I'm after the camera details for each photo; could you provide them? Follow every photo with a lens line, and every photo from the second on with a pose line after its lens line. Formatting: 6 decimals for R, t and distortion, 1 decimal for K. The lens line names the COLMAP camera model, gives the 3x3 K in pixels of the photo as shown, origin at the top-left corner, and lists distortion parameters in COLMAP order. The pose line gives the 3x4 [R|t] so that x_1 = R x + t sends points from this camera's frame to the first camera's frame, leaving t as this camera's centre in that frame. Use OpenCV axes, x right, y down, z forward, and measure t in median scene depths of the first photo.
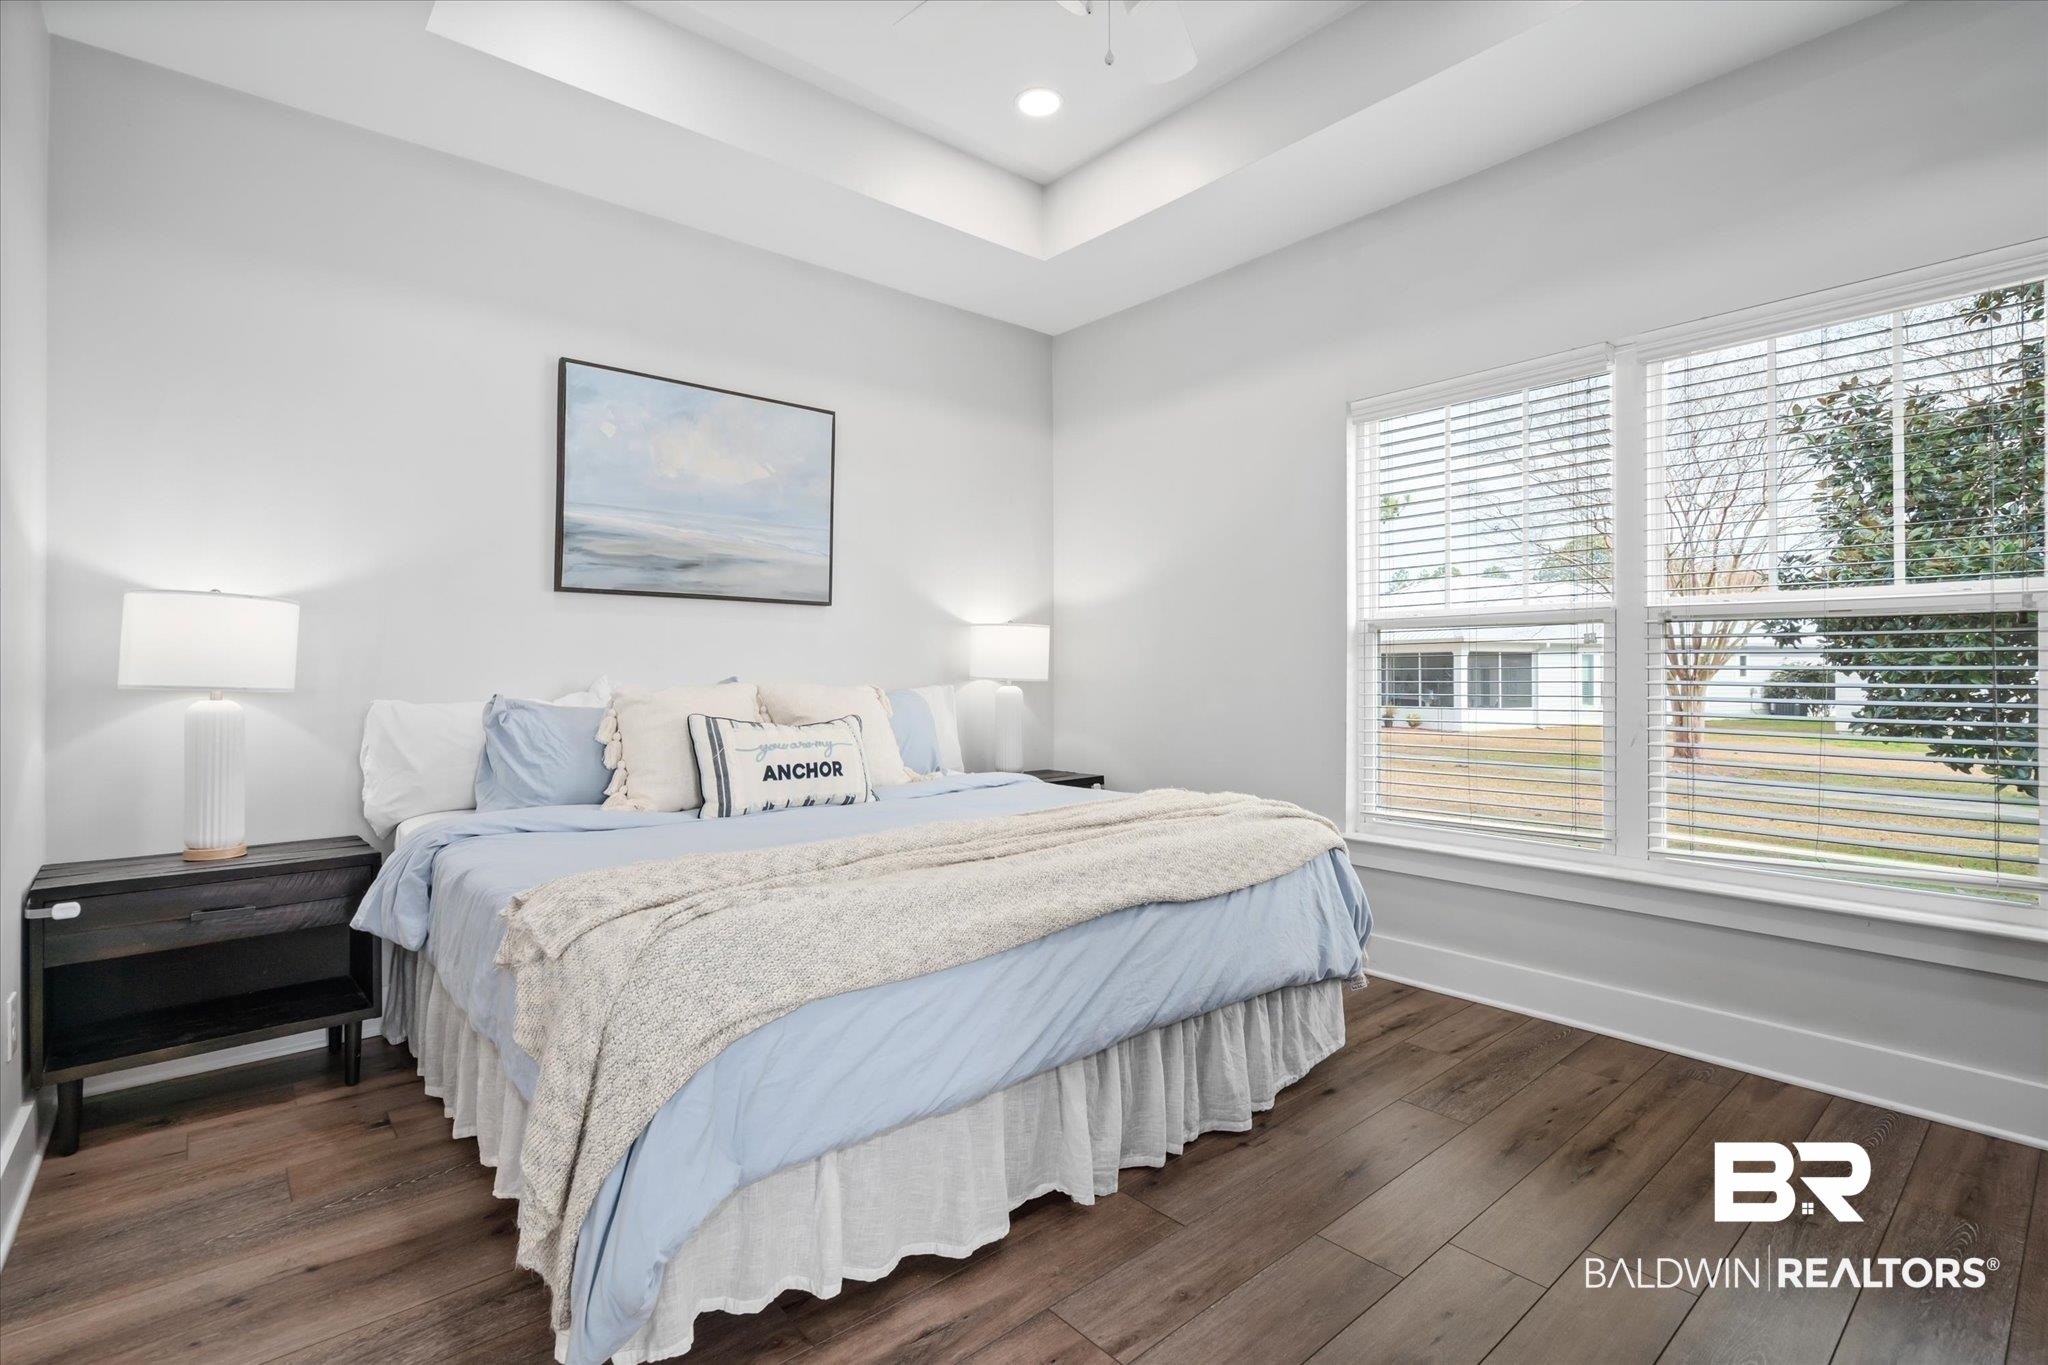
lens RADIAL K [[939.8, 0, 1003.2], [0, 939.8, 681.7], [0, 0, 1]] dist [0.010383, 0.000498]
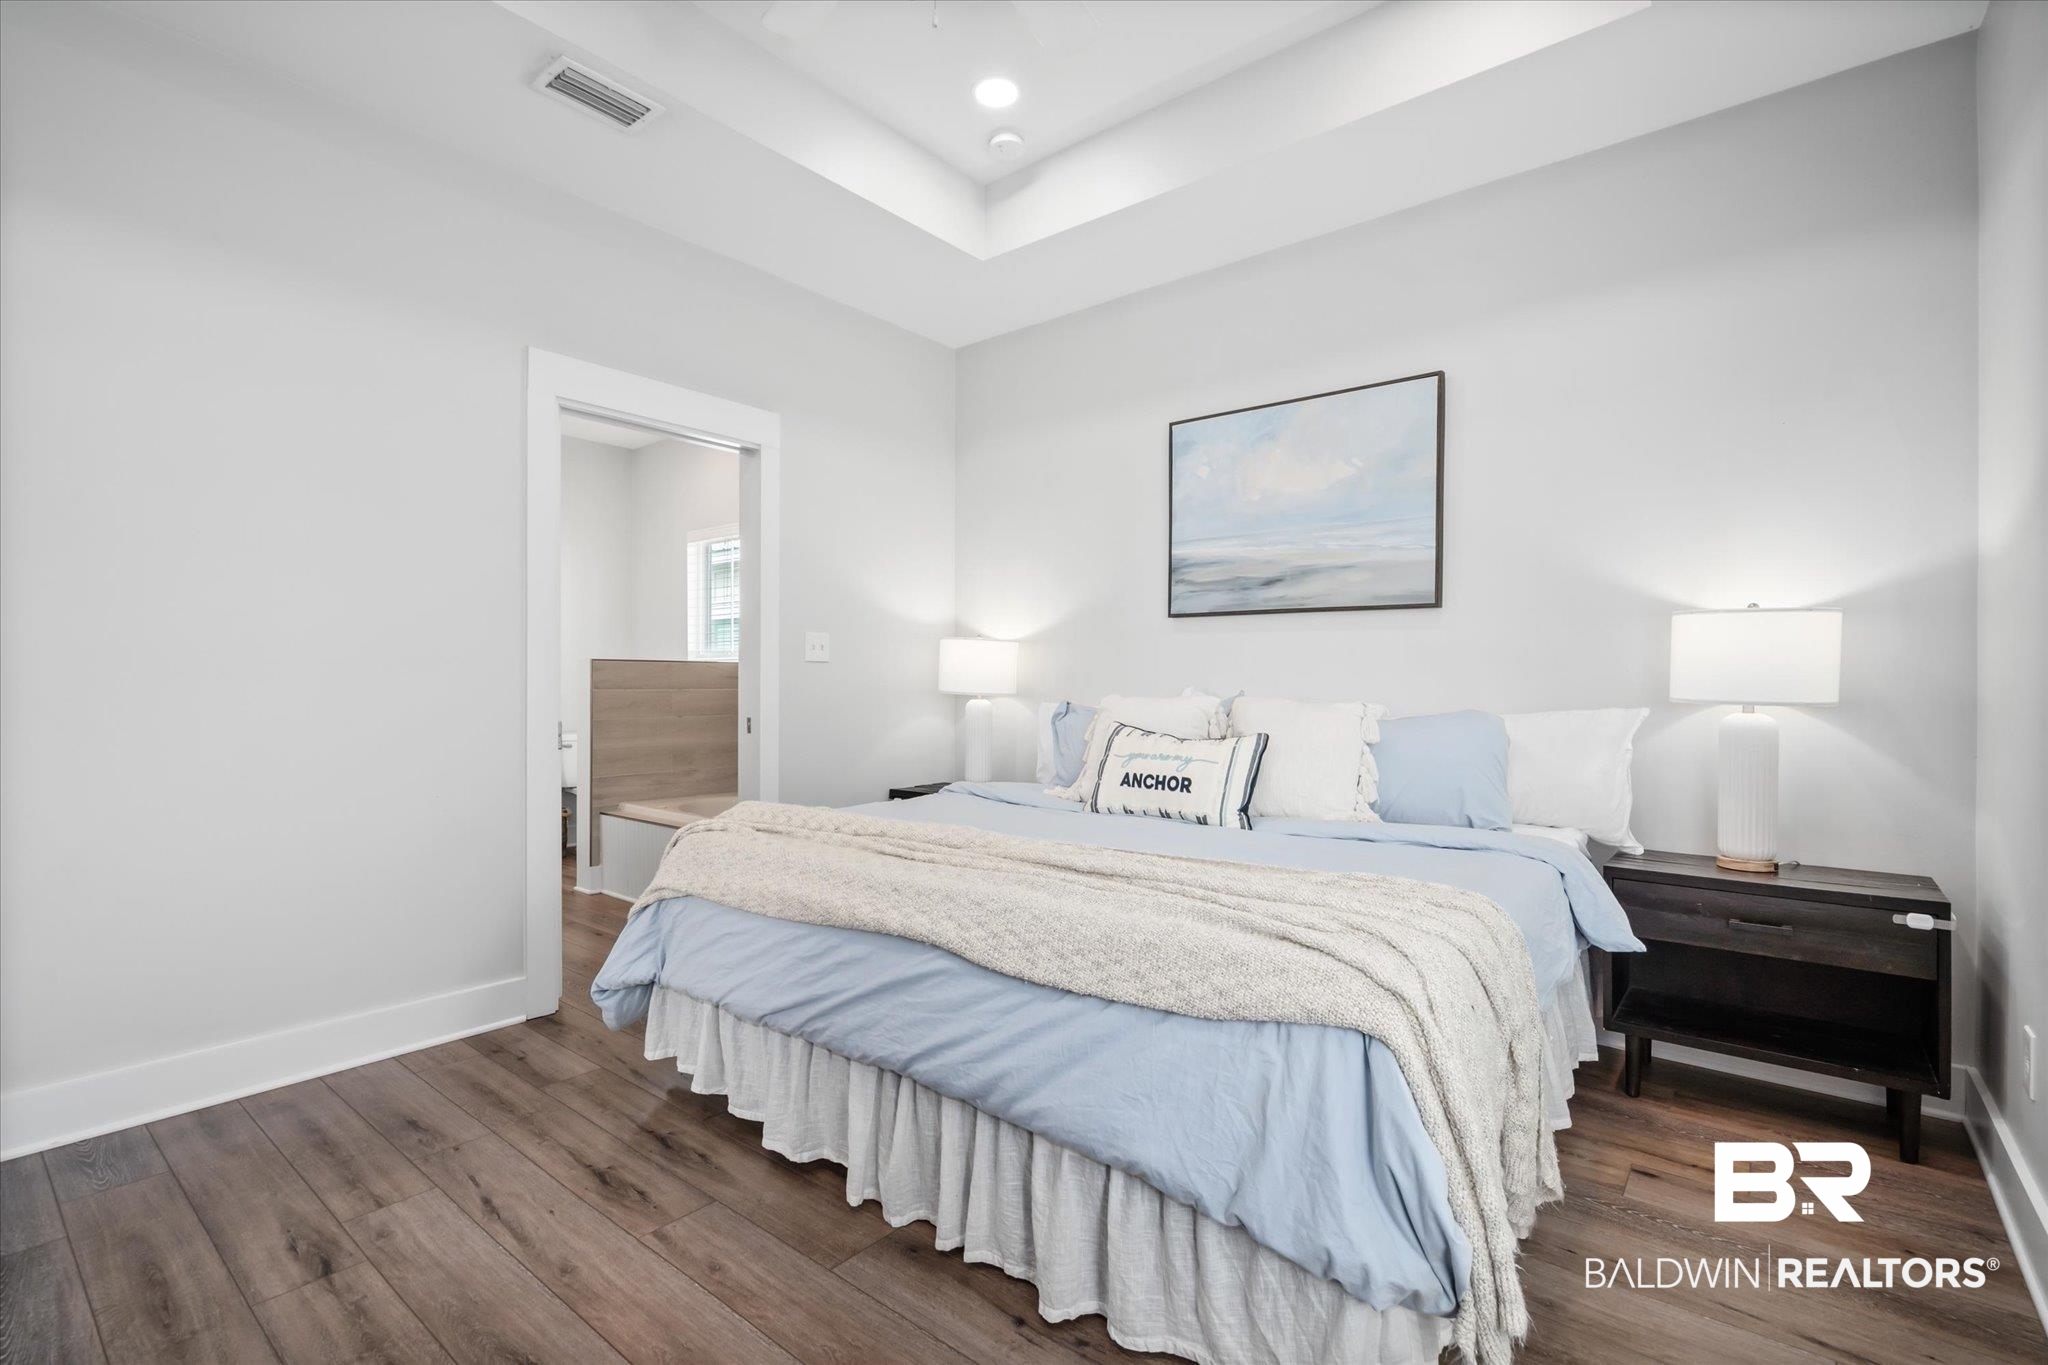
lens RADIAL K [[939.8, 0, 1007.6], [0, 939.8, 681.7], [0, 0, 1]] dist [0.010383, 0.000498]
pose [[0.180270, 0.003570, -0.983611, 0.673621], [-0.018405, 0.999831, 0.000255, -0.010310], [0.983445, 0.018057, 0.180305, 0.579964]]
